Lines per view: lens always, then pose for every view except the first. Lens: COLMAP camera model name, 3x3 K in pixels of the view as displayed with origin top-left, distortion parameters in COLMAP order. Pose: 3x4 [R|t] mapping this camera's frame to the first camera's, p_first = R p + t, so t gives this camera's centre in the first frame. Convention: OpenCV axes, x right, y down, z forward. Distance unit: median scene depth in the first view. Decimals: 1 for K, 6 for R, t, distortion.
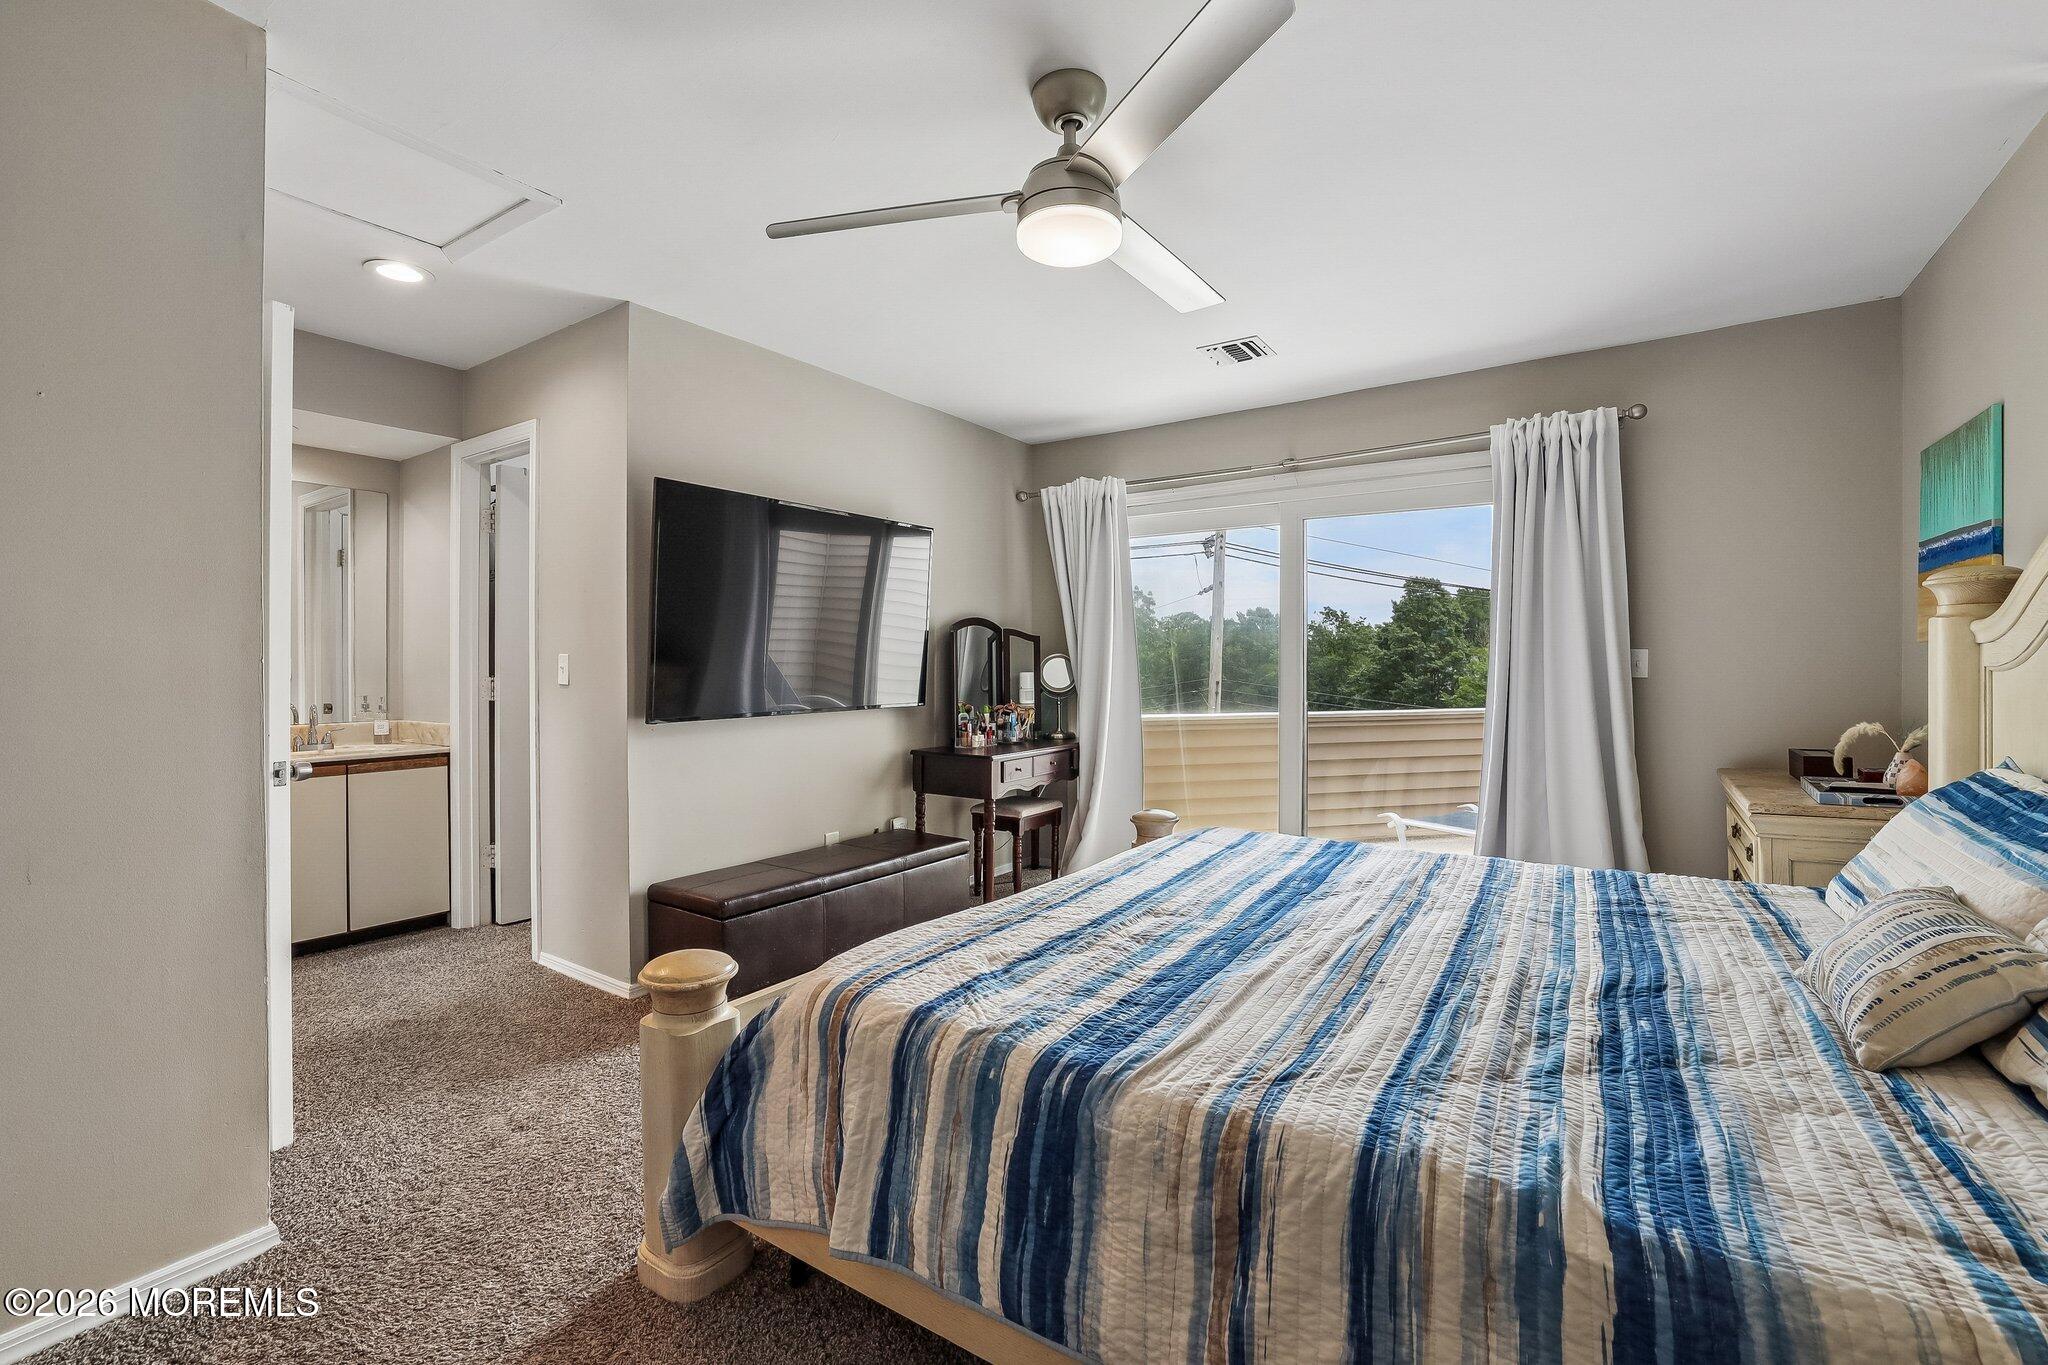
lens RADIAL K [[888.5, 0, 1017.6], [0, 888.5, 666.8], [0, 0, 1]] dist [-0.048887, 0.018982]
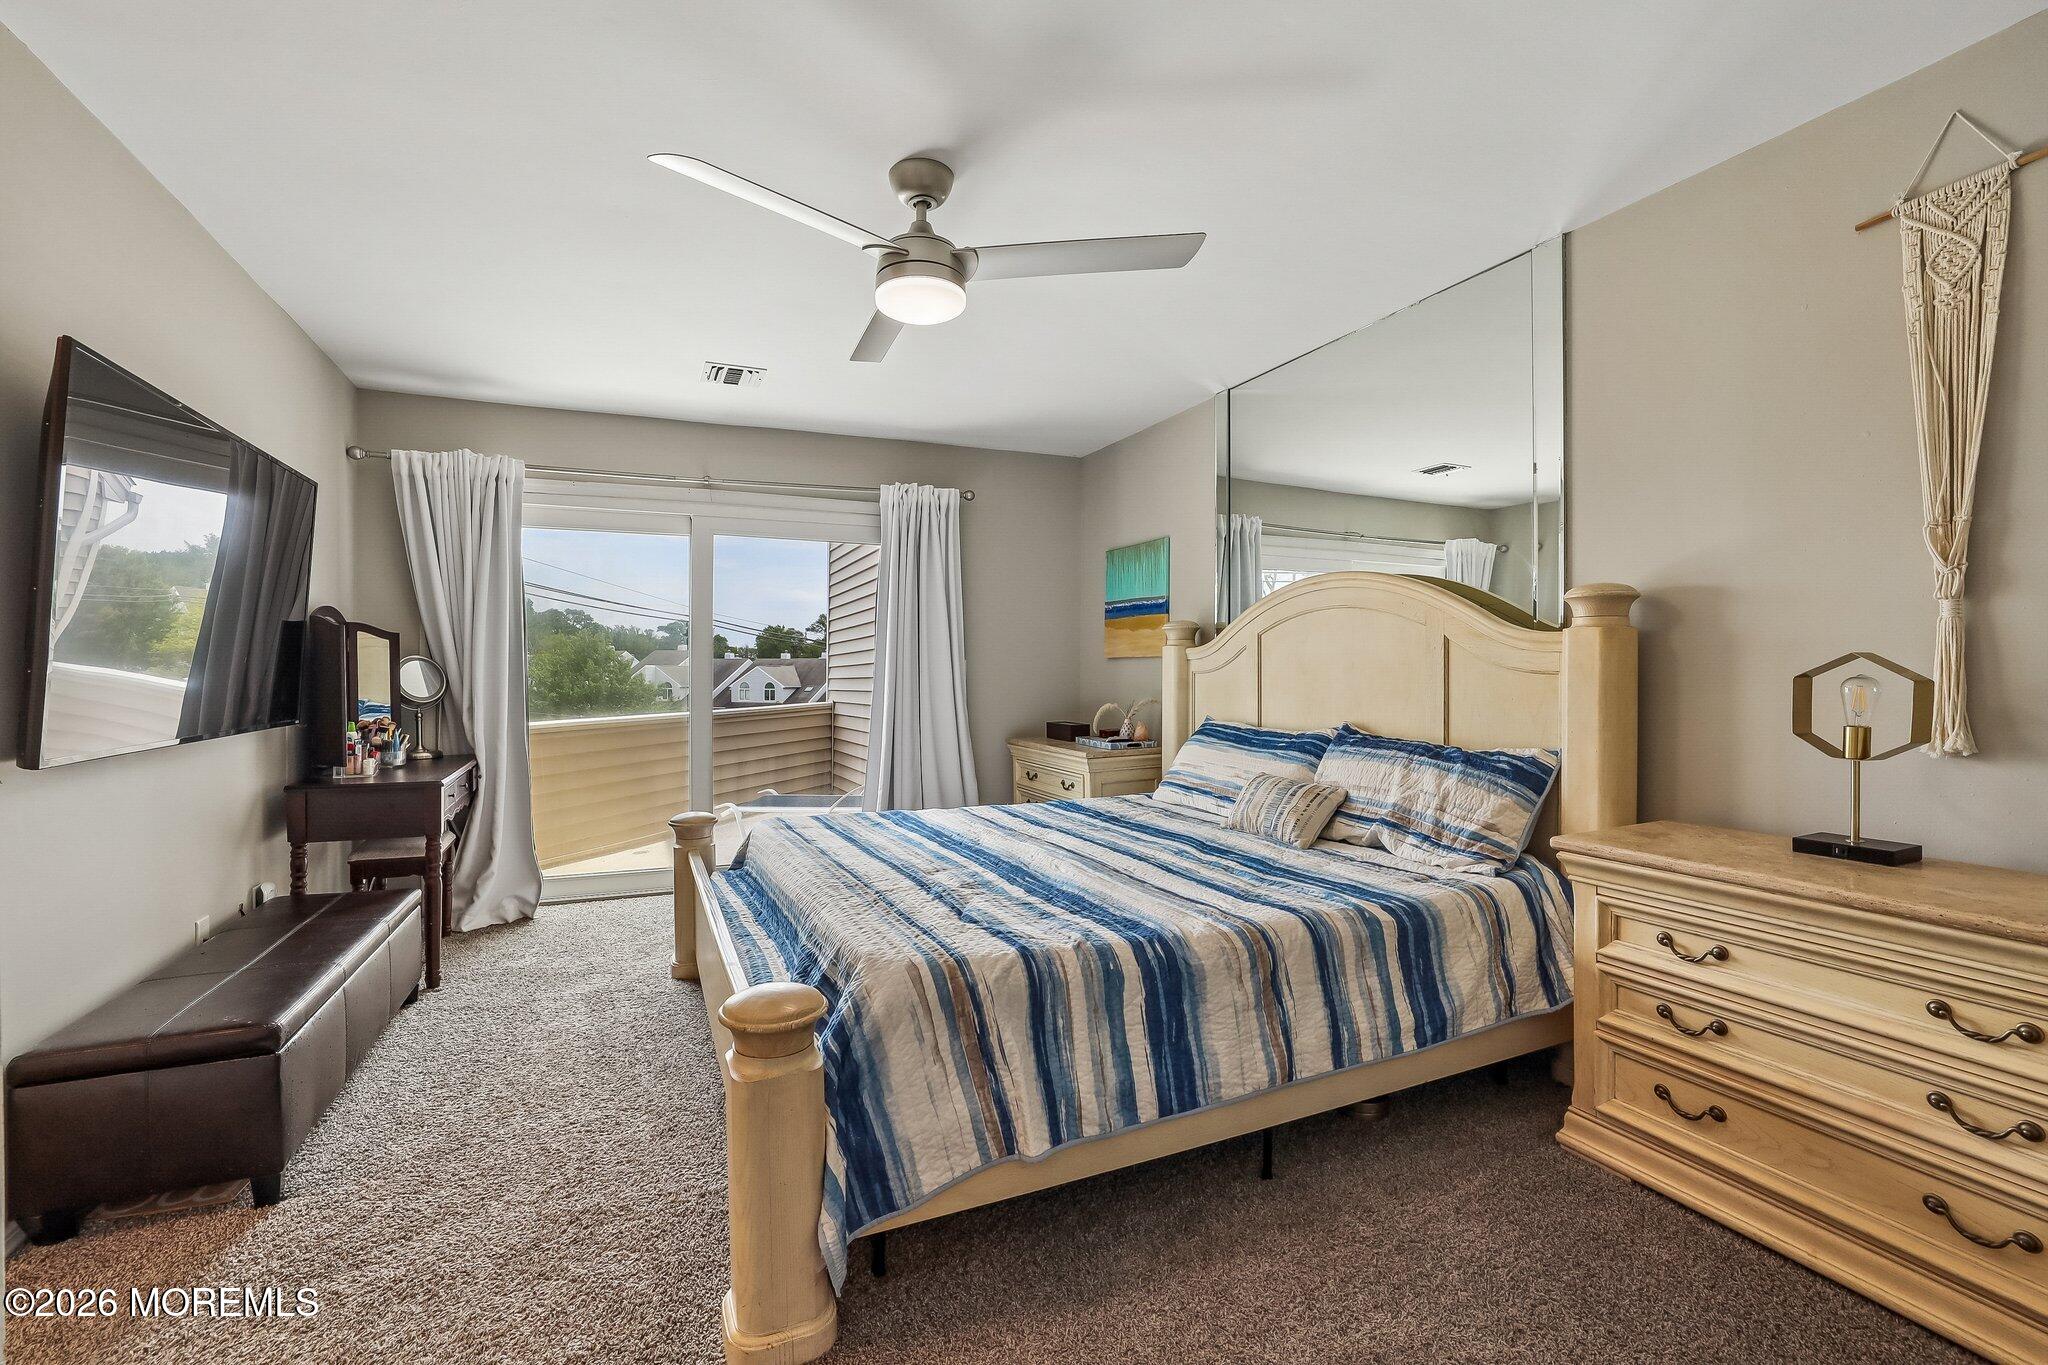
lens RADIAL K [[888.5, 0, 1017.6], [0, 888.5, 666.8], [0, 0, 1]] dist [-0.048887, 0.018982]
pose [[0.525355, 0.005622, 0.850865, -0.879563], [-0.000613, 0.999980, -0.006229, 0.002885], [-0.850883, 0.002751, 0.525348, 0.272940]]
